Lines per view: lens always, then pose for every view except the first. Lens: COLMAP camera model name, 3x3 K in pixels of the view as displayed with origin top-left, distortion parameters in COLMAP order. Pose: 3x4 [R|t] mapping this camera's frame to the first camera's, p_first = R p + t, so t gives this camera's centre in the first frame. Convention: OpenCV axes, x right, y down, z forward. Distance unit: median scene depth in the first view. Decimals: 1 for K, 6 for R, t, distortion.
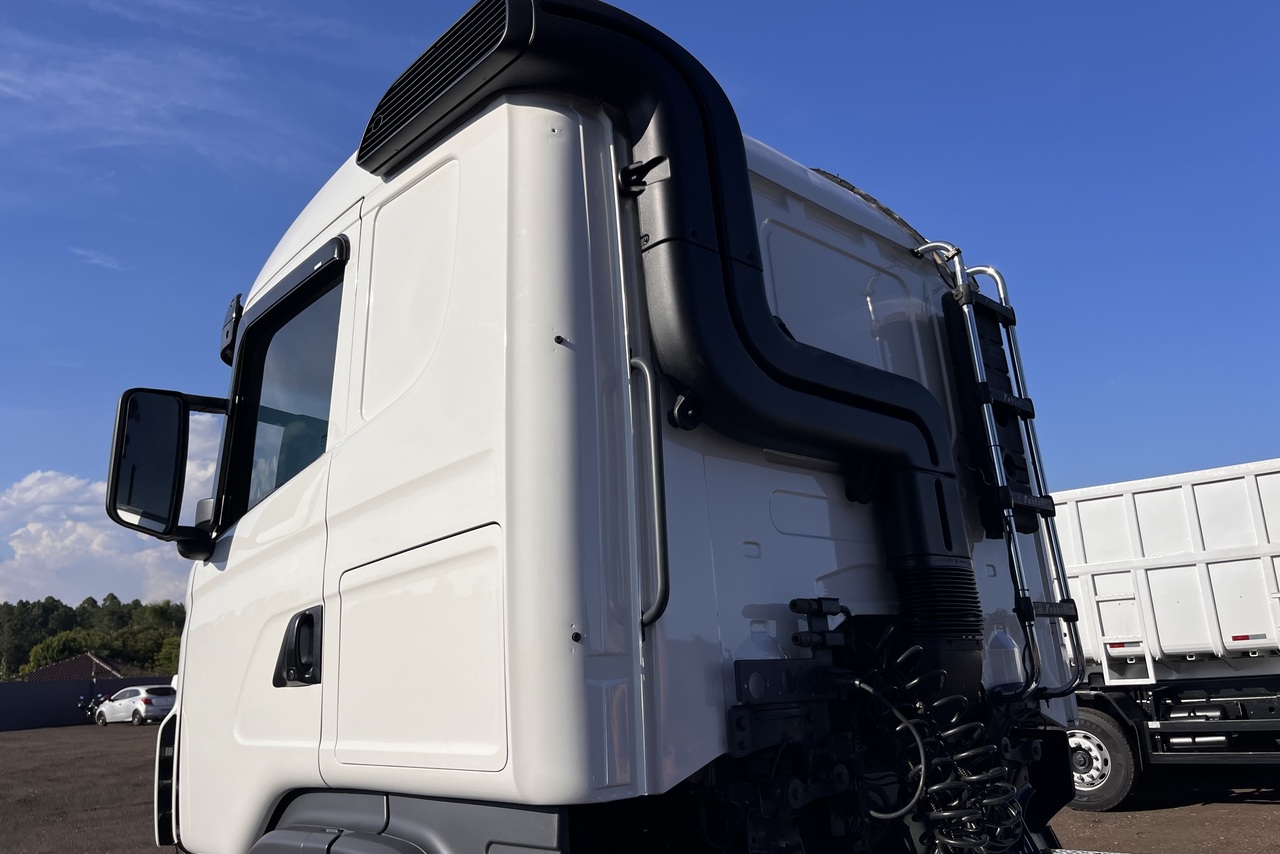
lens RADIAL K [[989.1, 0, 645.0], [0, 989.1, 422.1], [0, 0, 1]] dist [0.043626, -0.032535]
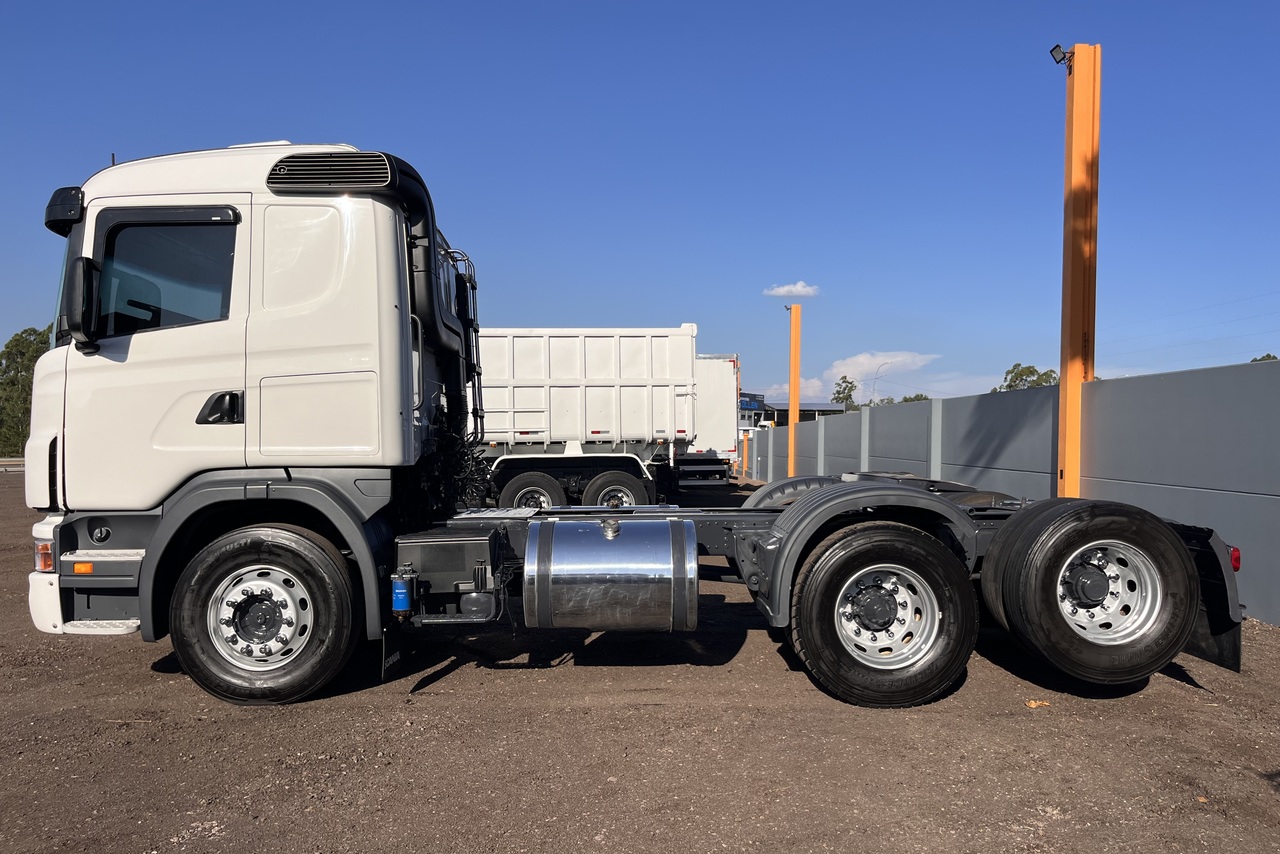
lens RADIAL K [[989.1, 0, 644.4], [0, 989.1, 434.0], [0, 0, 1]] dist [0.043626, -0.032535]
pose [[0.680526, 0.052111, 0.730868, -1.482220], [-0.205297, 0.971076, 0.121918, -0.200802], [-0.703376, -0.233013, 0.671541, -1.298976]]
